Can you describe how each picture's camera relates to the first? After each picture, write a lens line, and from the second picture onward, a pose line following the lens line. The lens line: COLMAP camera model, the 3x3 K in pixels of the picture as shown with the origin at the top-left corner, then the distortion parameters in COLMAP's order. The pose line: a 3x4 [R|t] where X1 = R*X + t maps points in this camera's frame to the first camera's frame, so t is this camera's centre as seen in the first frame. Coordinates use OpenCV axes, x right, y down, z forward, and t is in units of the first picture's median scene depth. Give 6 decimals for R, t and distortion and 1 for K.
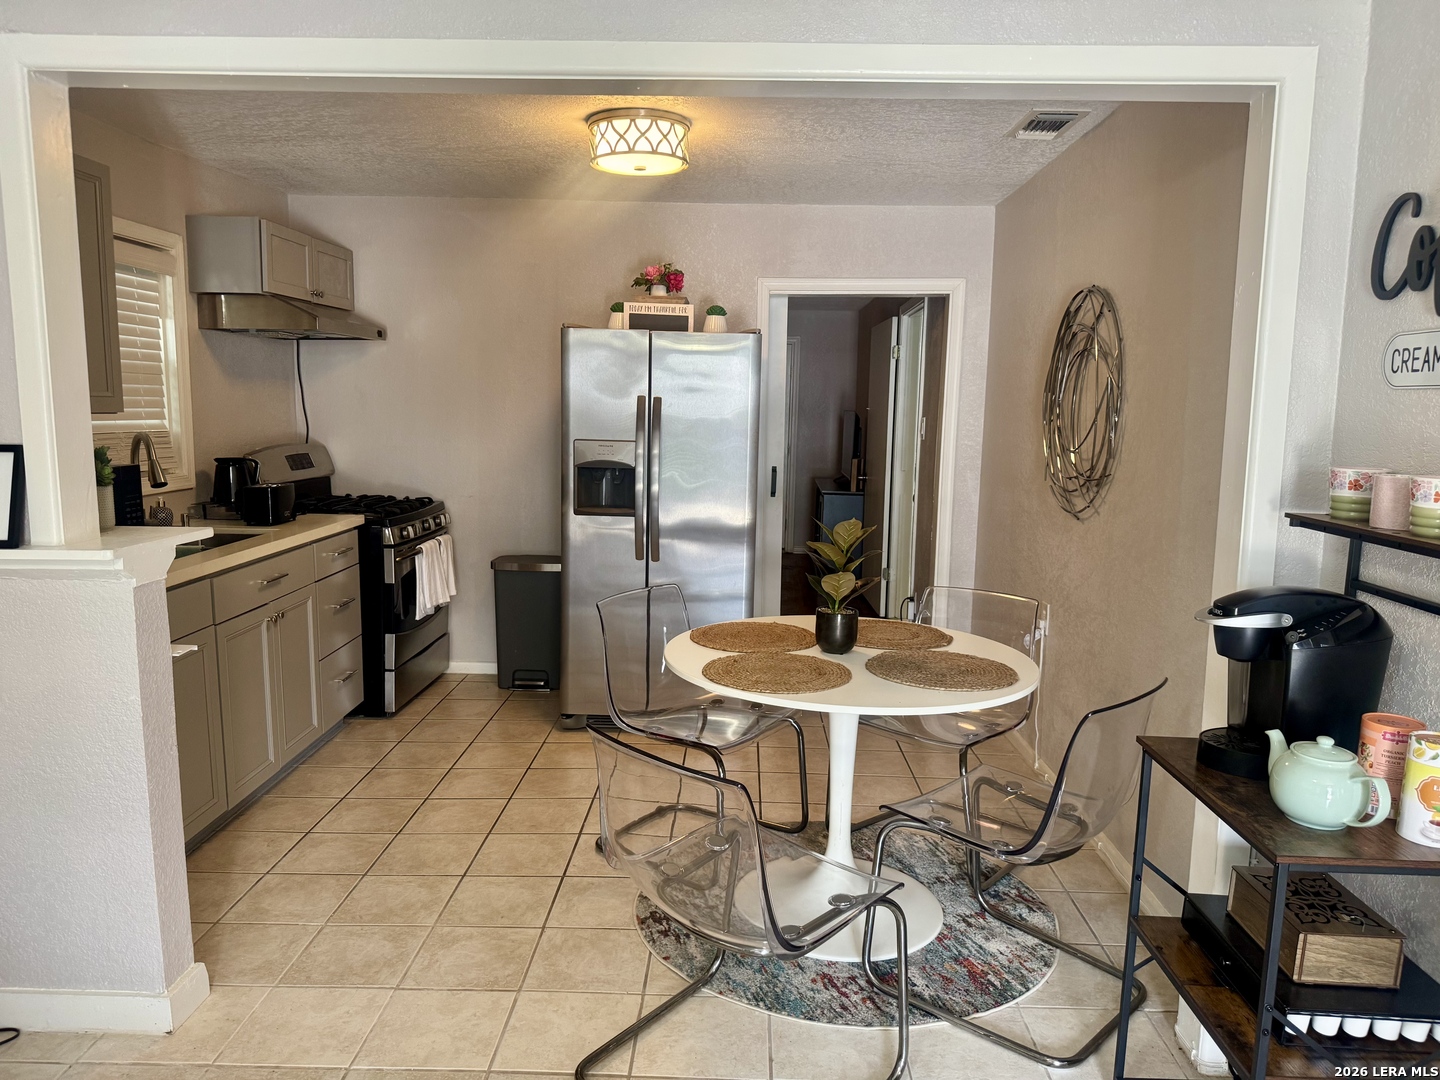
lens RADIAL K [[1001.7, 0, 729.0], [0, 1001.7, 550.5], [0, 0, 1]] dist [0.041252, -0.044223]
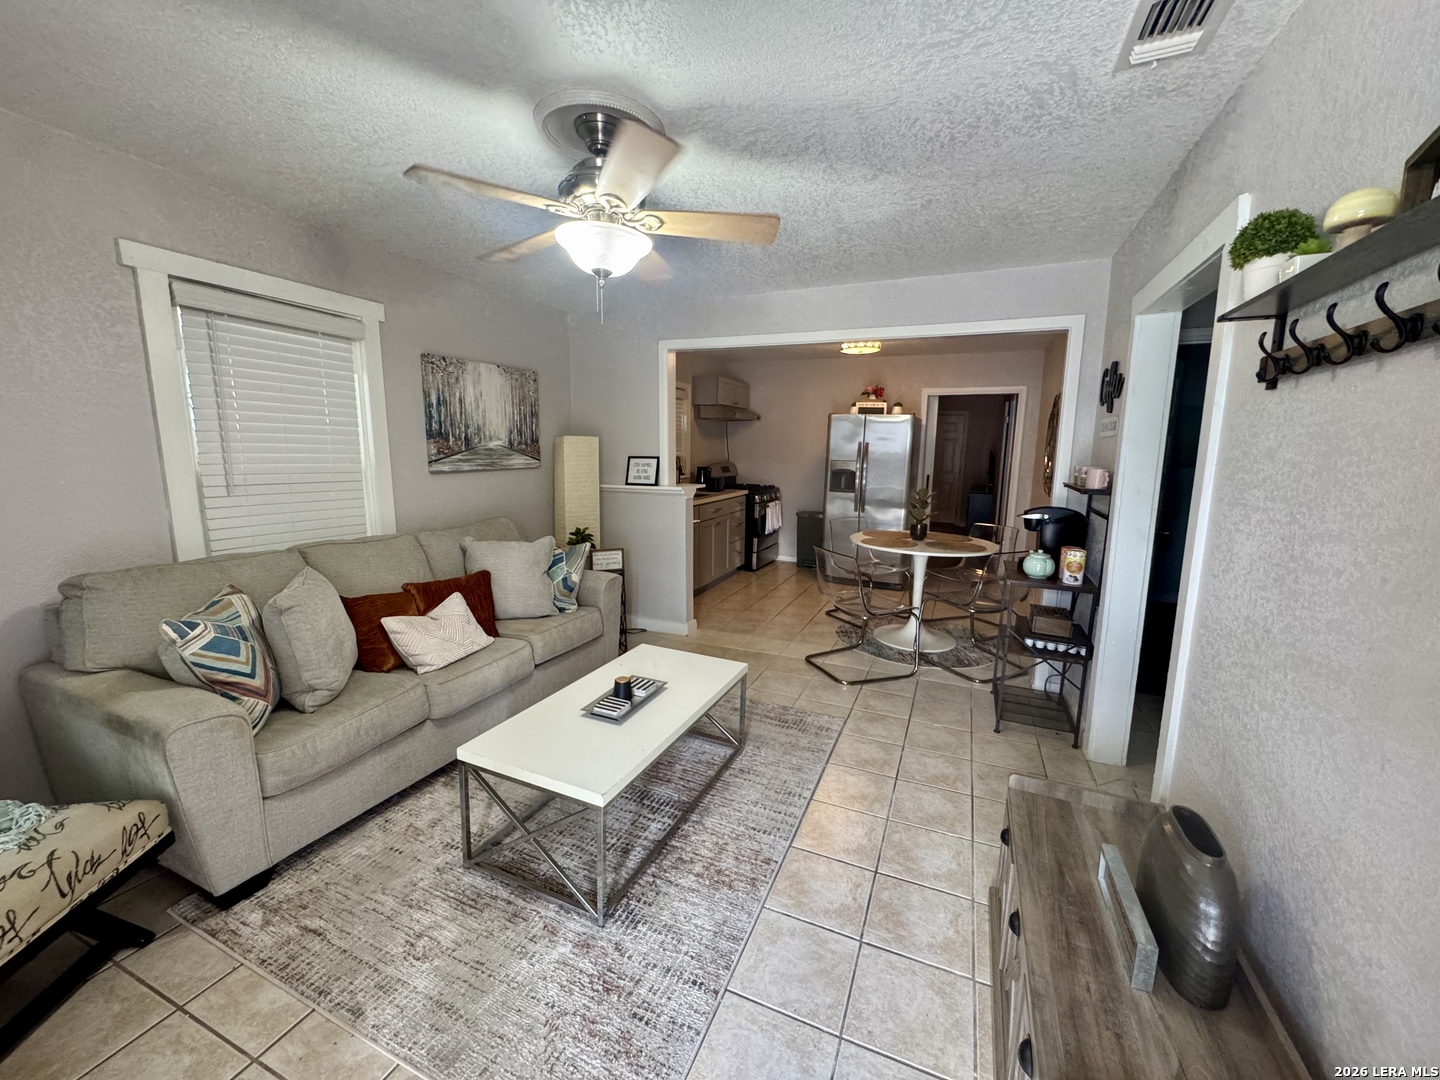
lens RADIAL K [[567.2, 0, 727.4], [0, 567.2, 539.2], [0, 0, 1]] dist [-0.000032, -0.000046]
pose [[0.929496, 0.057828, -0.364270, 0.117042], [-0.053130, 0.998325, 0.022916, 0.058929], [0.364985, -0.001946, 0.931012, -0.352357]]
